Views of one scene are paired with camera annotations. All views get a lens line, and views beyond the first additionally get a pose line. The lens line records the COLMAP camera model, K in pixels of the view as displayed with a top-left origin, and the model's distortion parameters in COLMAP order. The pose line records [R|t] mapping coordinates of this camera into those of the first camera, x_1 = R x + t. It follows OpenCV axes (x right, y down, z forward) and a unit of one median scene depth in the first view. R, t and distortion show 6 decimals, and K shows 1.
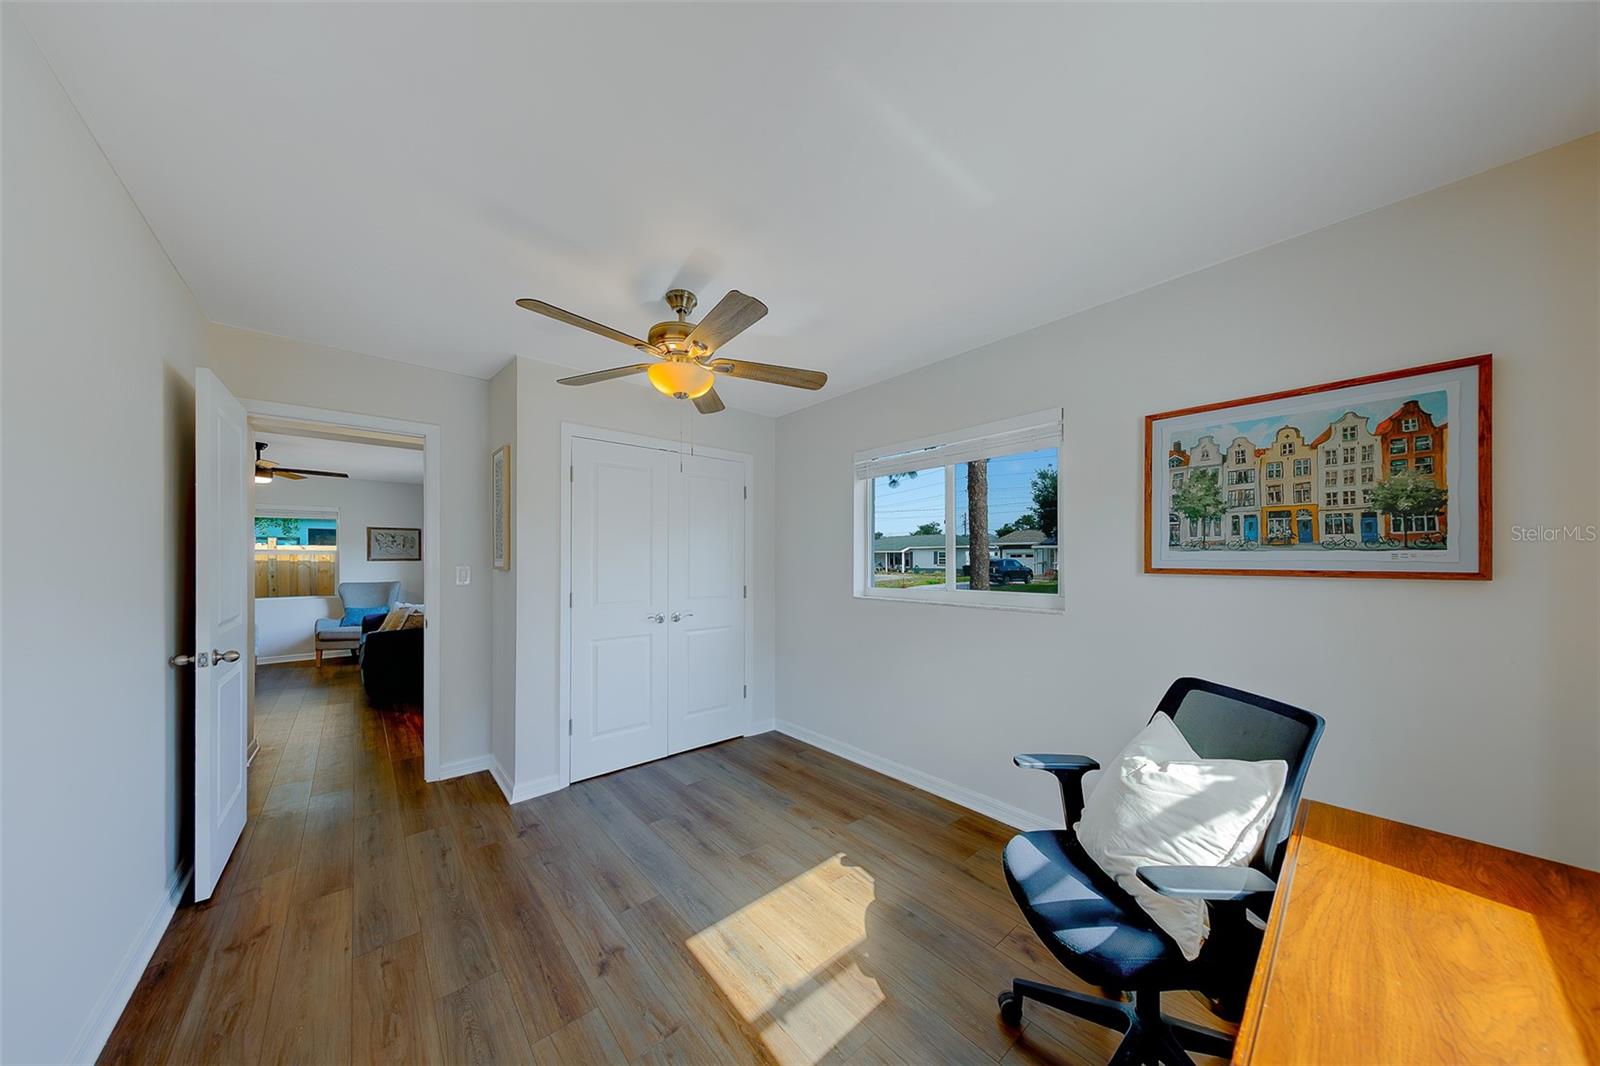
lens RADIAL K [[505.9, 0, 814.4], [0, 505.9, 557.3], [0, 0, 1]] dist [0.005249, -0.000098]
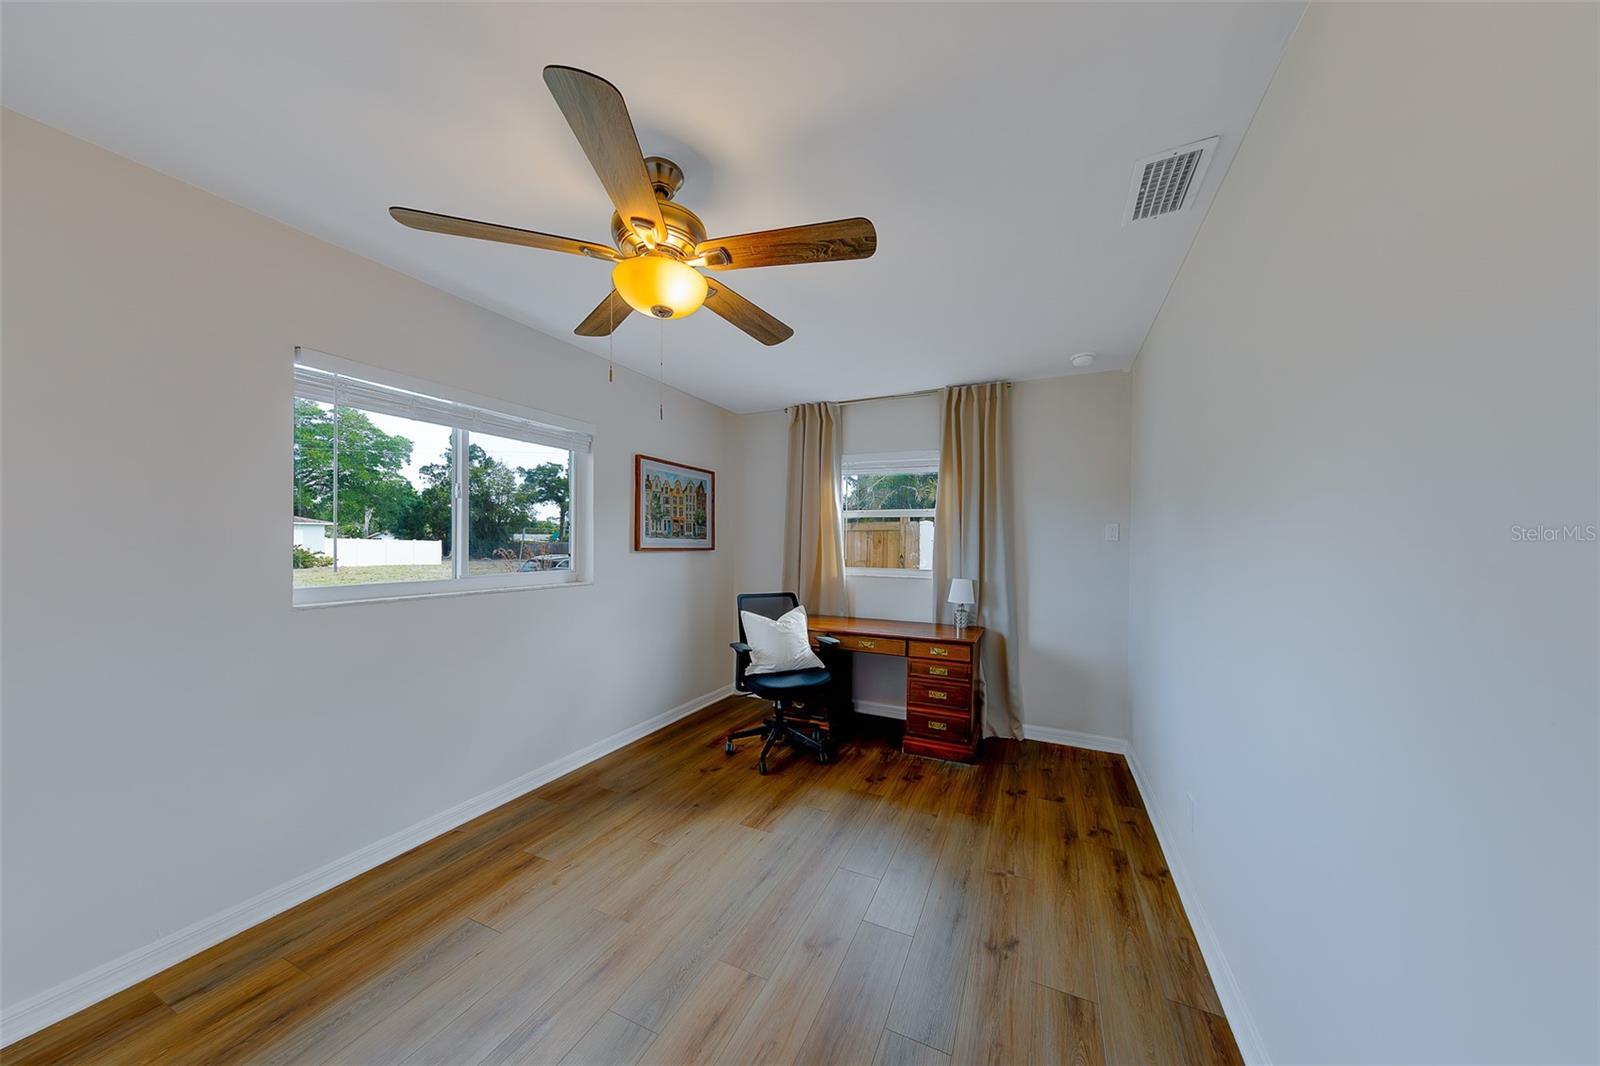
lens RADIAL K [[505.9, 0, 801.4], [0, 505.9, 539.9], [0, 0, 1]] dist [0.005249, -0.000098]
pose [[-0.381126, 0.004818, 0.924510, -1.192663], [-0.009576, 0.999912, -0.009159, 0.006437], [-0.924473, -0.012343, -0.381047, 1.292340]]
